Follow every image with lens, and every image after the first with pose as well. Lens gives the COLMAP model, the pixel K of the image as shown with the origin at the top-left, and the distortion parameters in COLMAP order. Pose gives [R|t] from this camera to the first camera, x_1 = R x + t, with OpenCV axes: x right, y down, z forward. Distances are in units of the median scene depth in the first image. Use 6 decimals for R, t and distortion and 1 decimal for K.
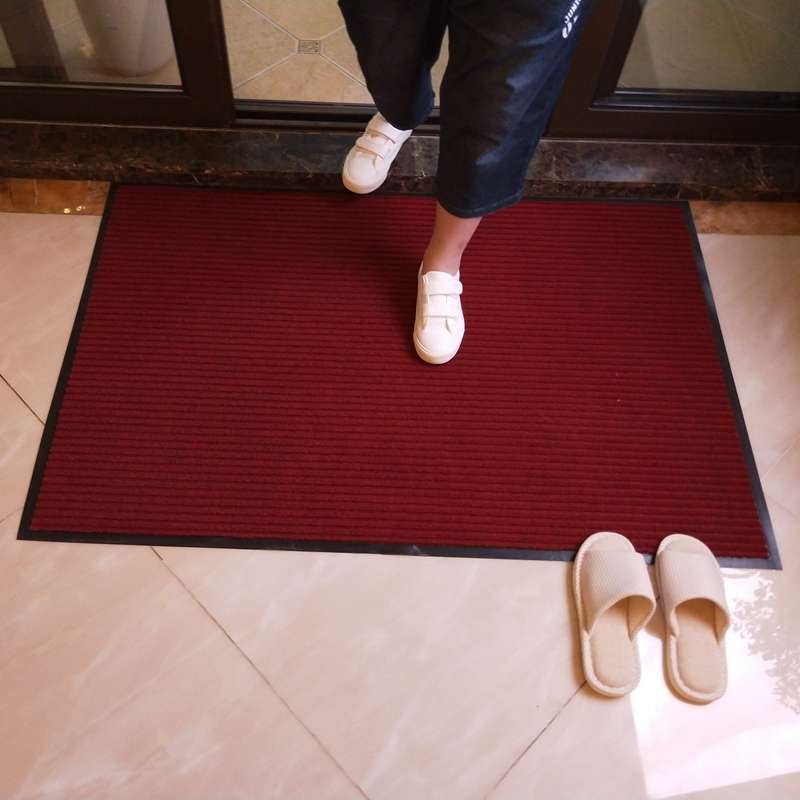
lens RADIAL K [[810.3, 0, 383.1], [0, 810.3, 401.0], [0, 0, 1]] dist [0.006015, -0.012425]
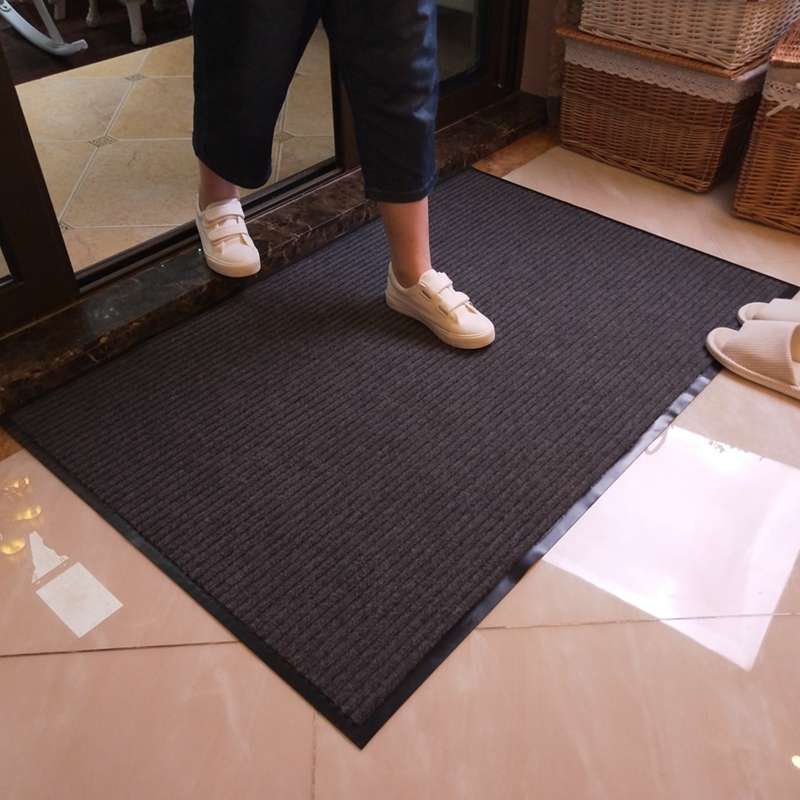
lens RADIAL K [[810.3, 0, 383.1], [0, 810.3, 401.0], [0, 0, 1]] dist [0.006015, -0.012425]
pose [[0.649656, -0.506087, 0.567295, -0.532789], [0.652273, 0.754364, -0.073999, 0.009841], [-0.390497, 0.418105, 0.820183, 0.242762]]
